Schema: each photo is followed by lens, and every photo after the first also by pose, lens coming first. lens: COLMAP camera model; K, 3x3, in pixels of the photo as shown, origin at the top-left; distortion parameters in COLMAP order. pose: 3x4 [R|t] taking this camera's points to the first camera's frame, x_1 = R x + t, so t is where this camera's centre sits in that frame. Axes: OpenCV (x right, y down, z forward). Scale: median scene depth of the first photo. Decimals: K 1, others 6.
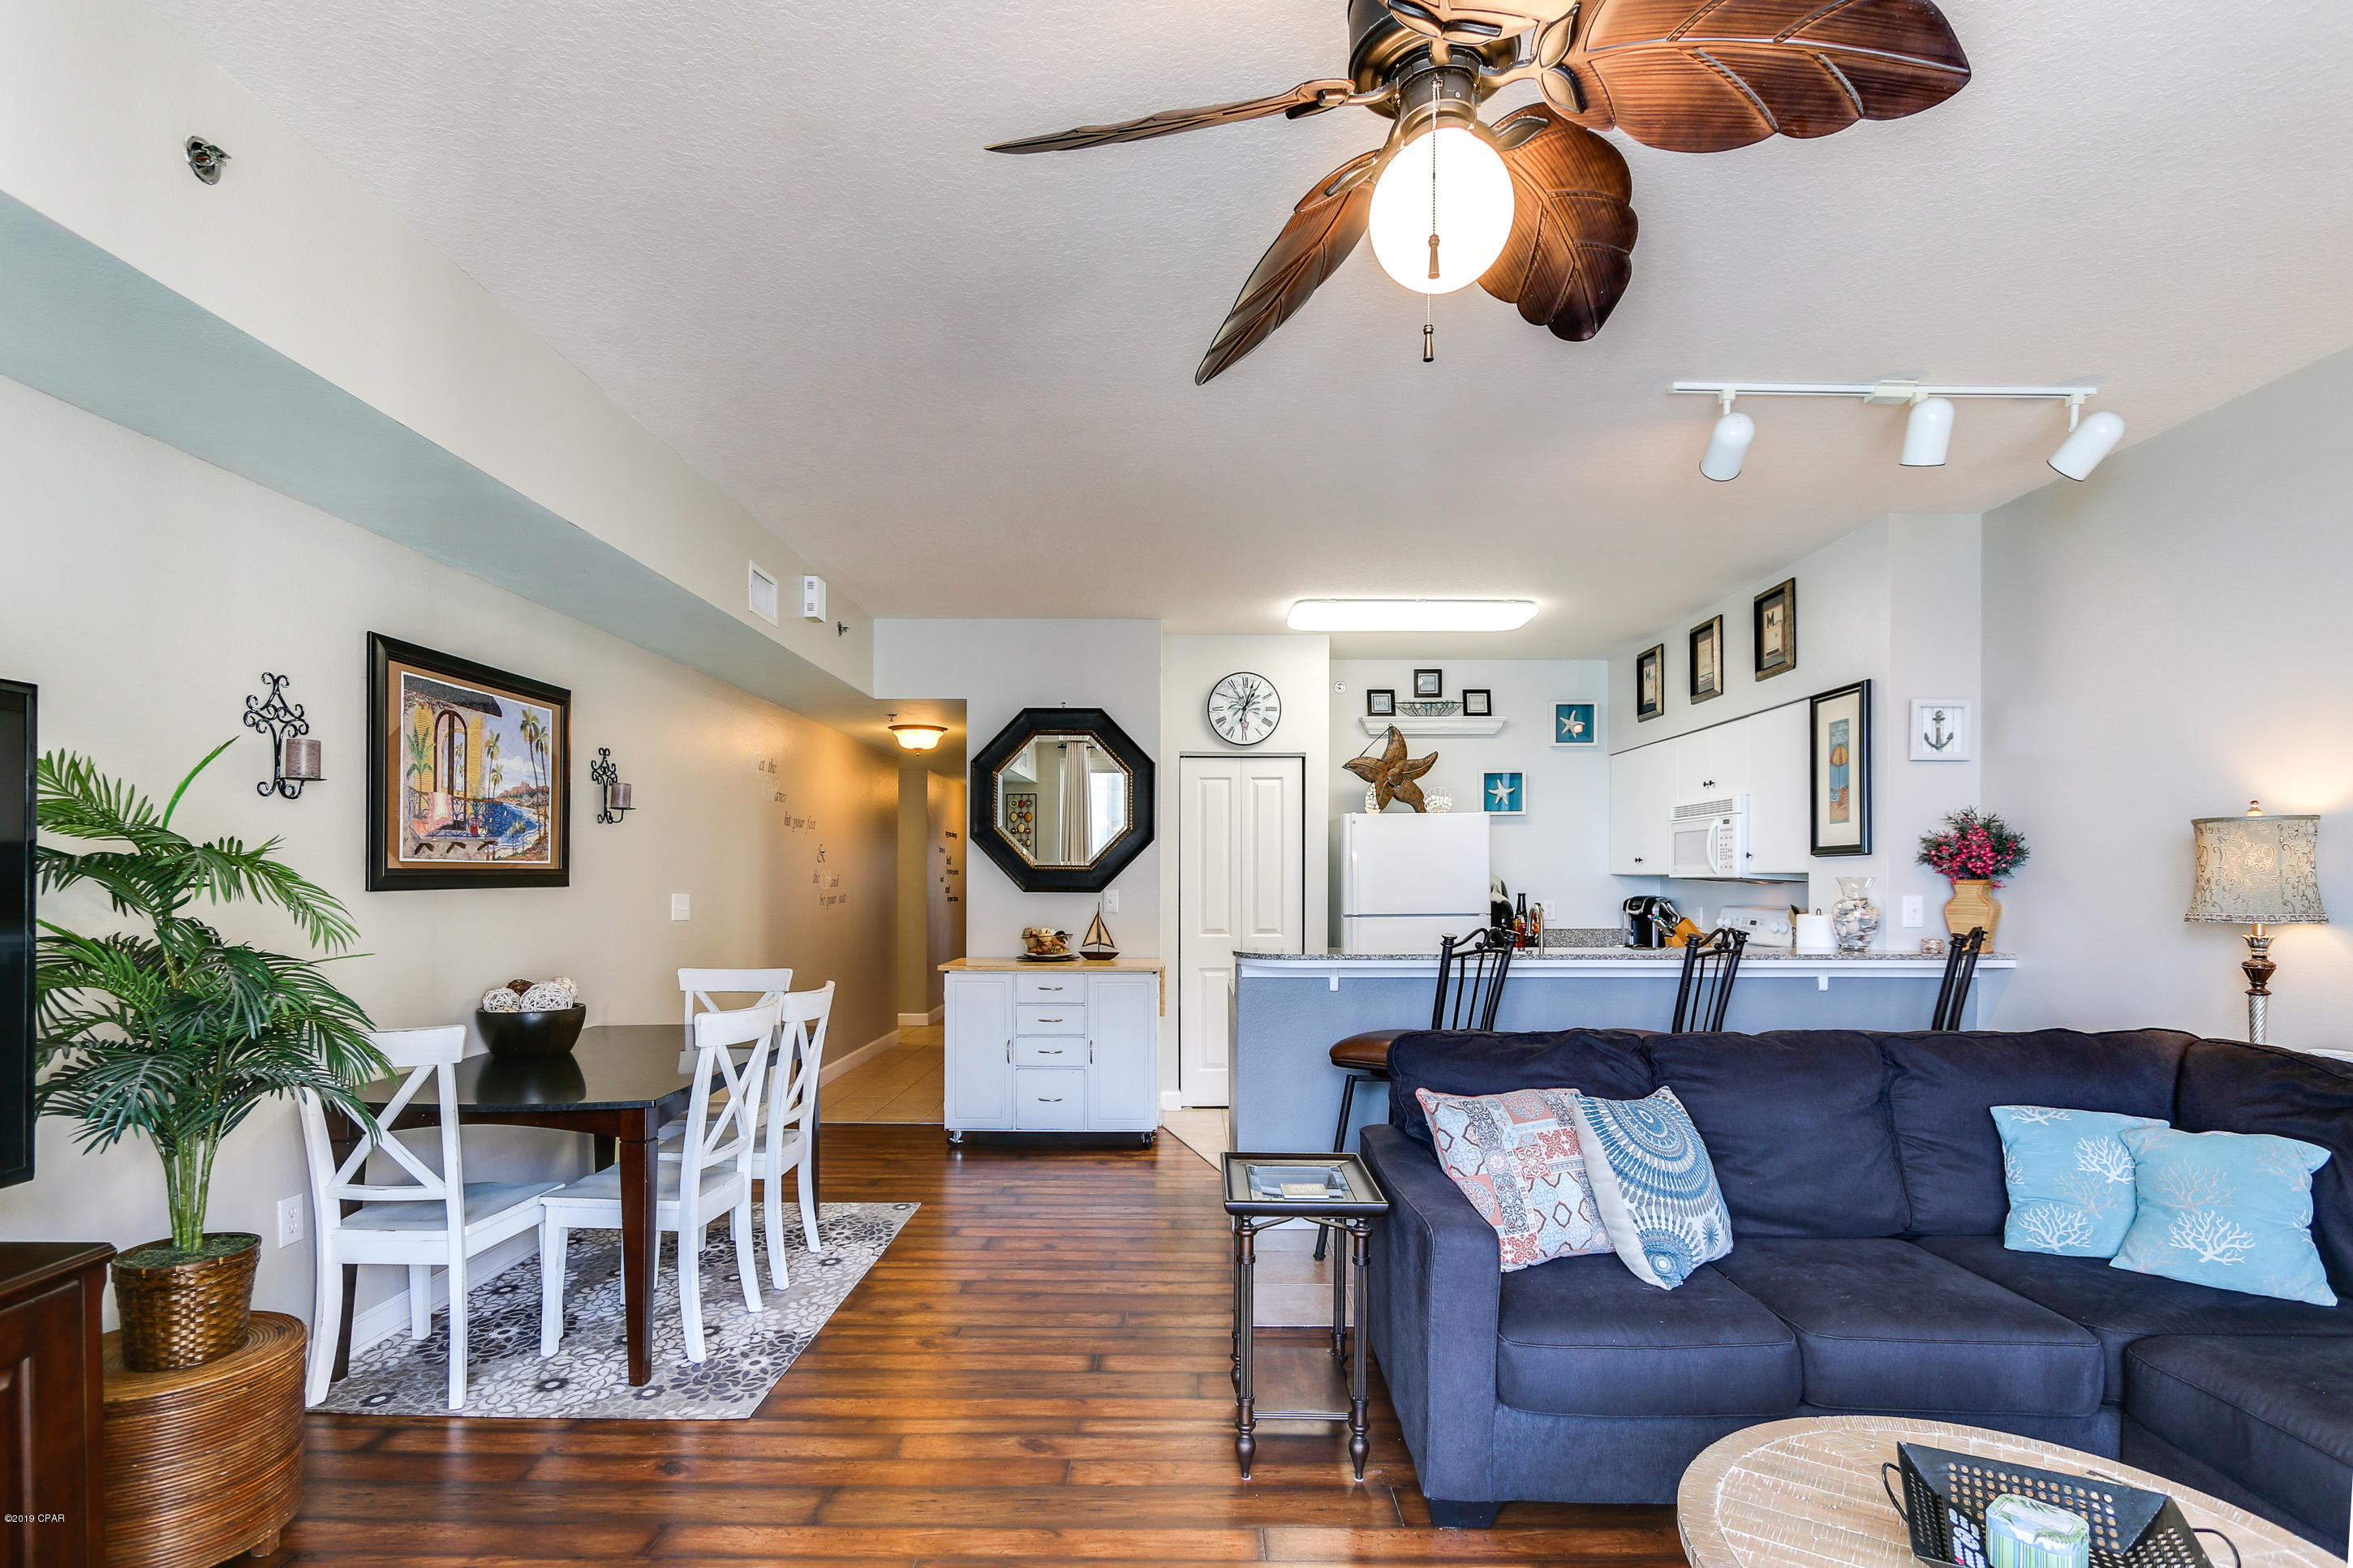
lens RADIAL K [[1122.1, 0, 1183.9], [0, 1122.1, 885.5], [0, 0, 1]] dist [-0.018964, 0.000966]
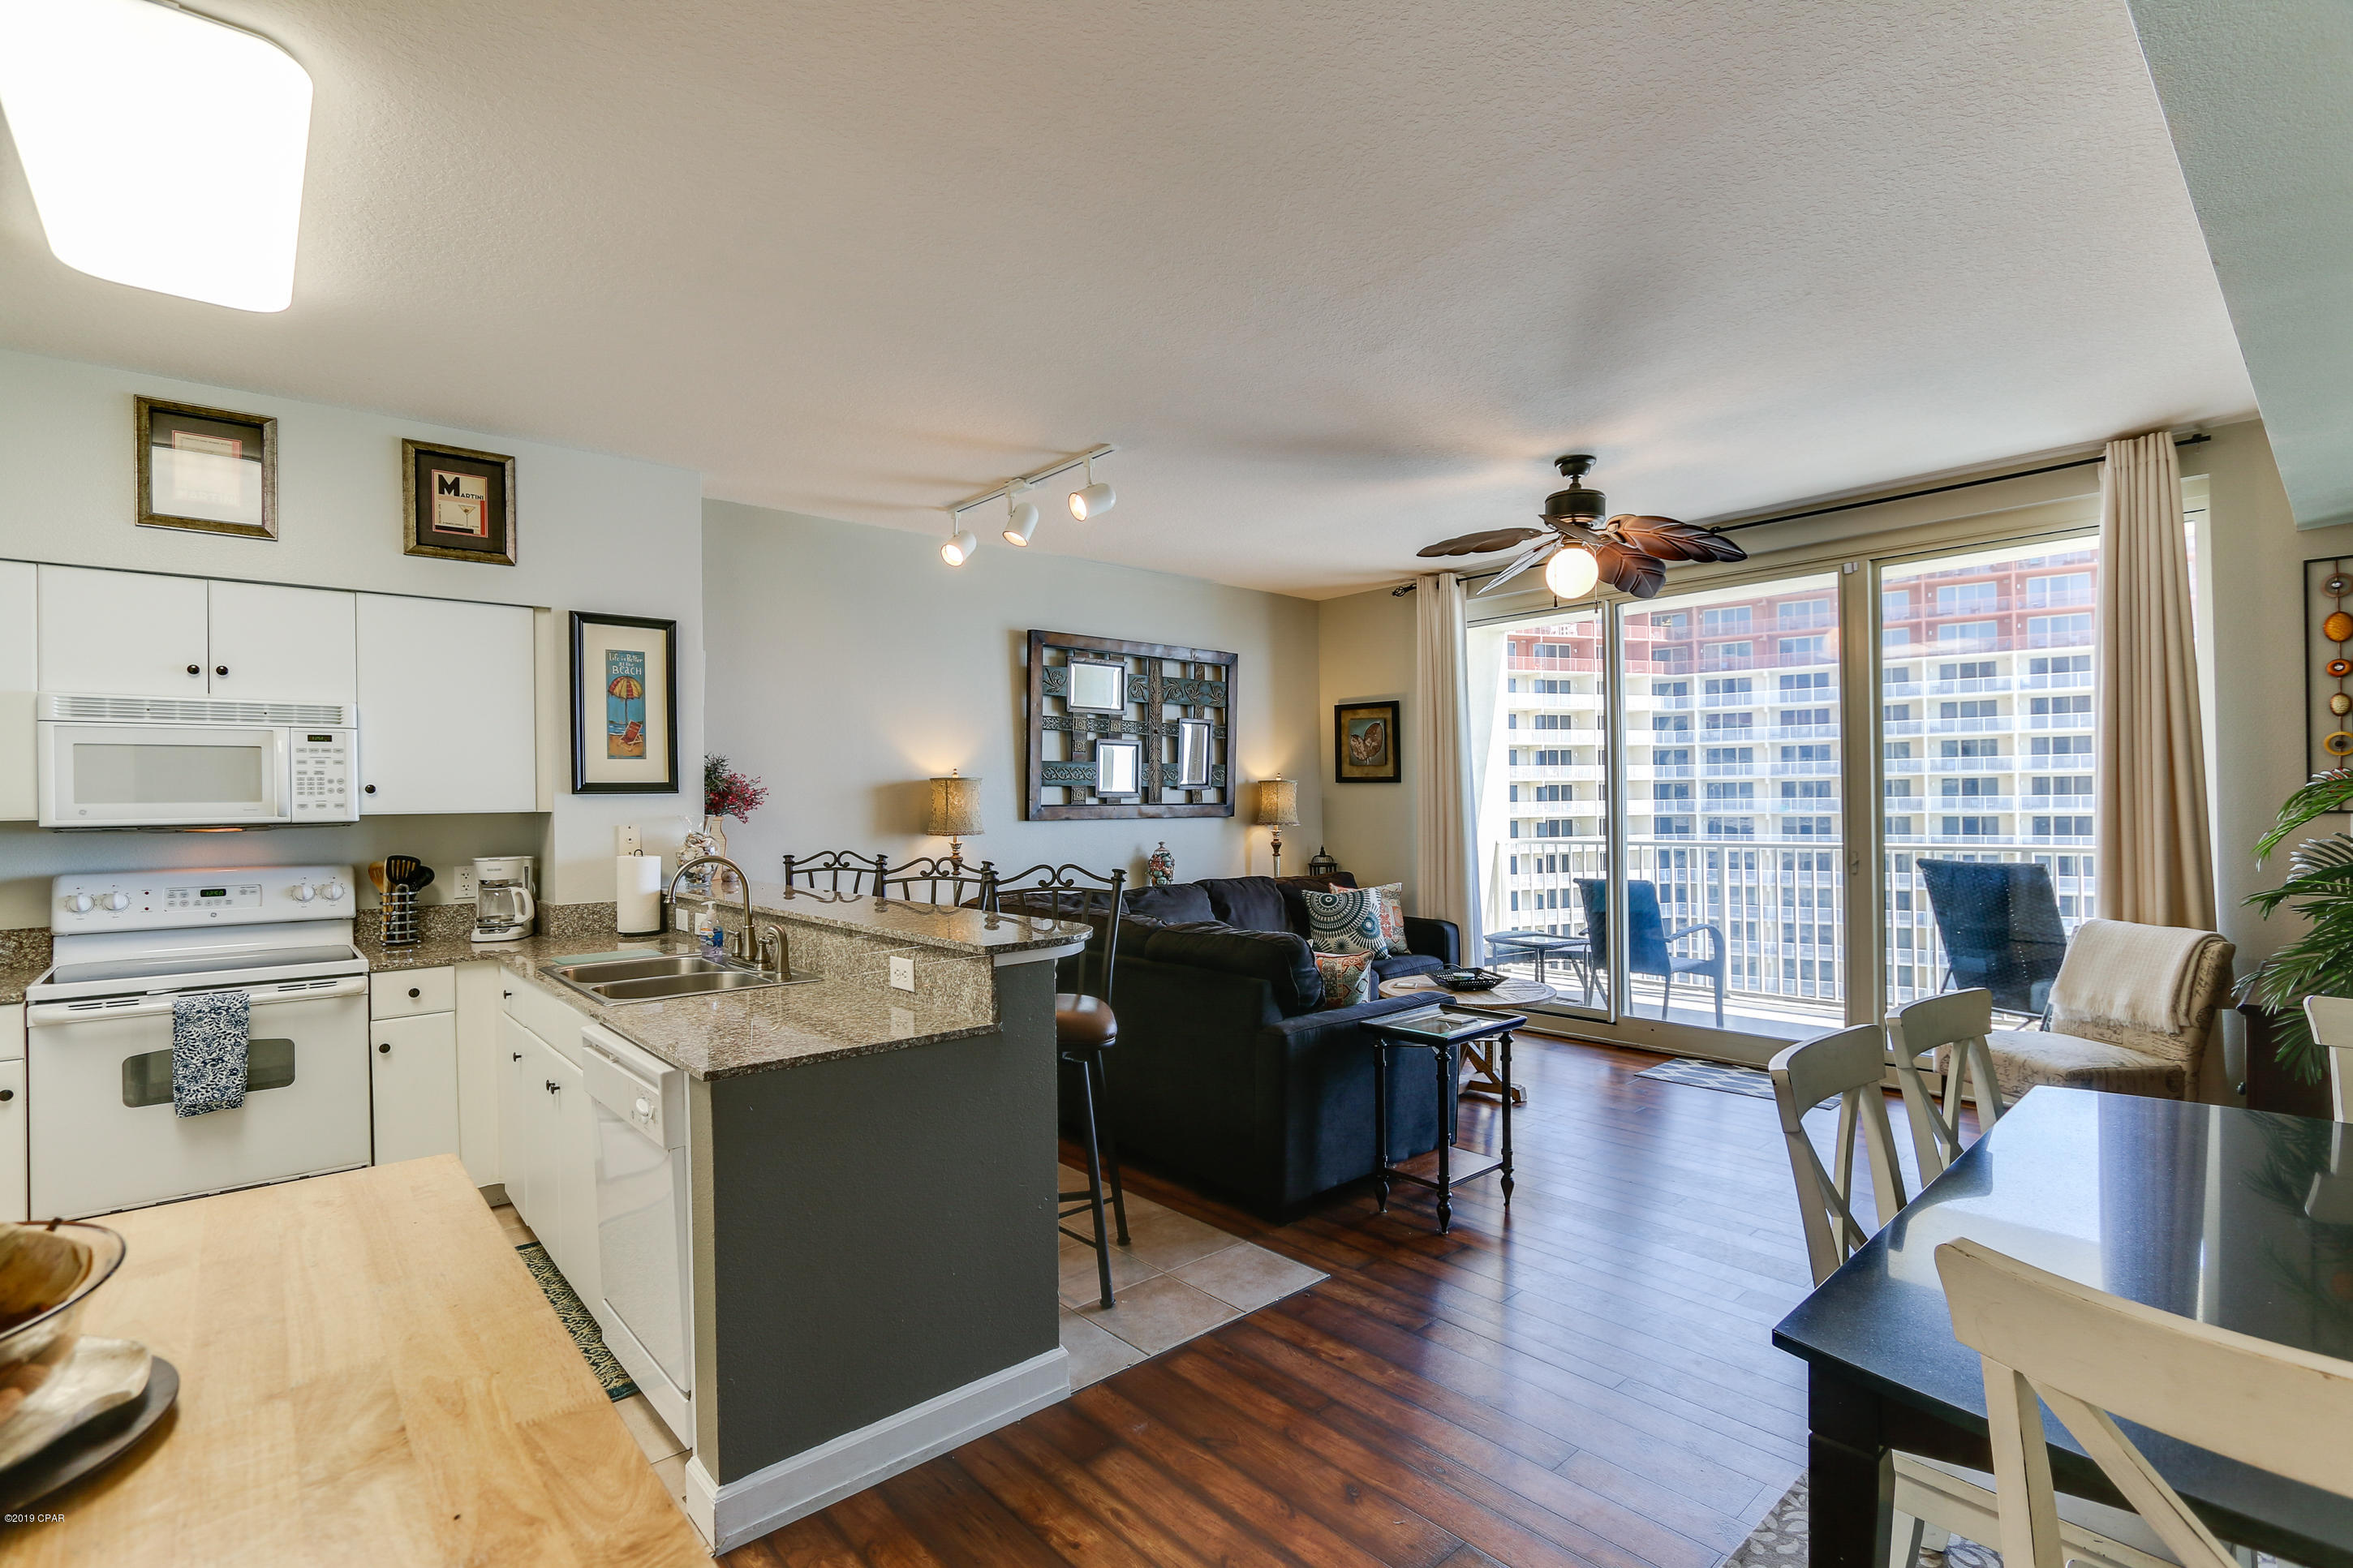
lens RADIAL K [[1080.0, 0, 1179.9], [0, 1080.0, 801.3], [0, 0, 1]] dist [-0.015310, 0.000659]
pose [[-0.661016, 0.007526, 0.750334, -0.476035], [0.016968, 0.999844, 0.004919, -0.019072], [-0.750180, 0.015983, -0.661040, 1.454210]]
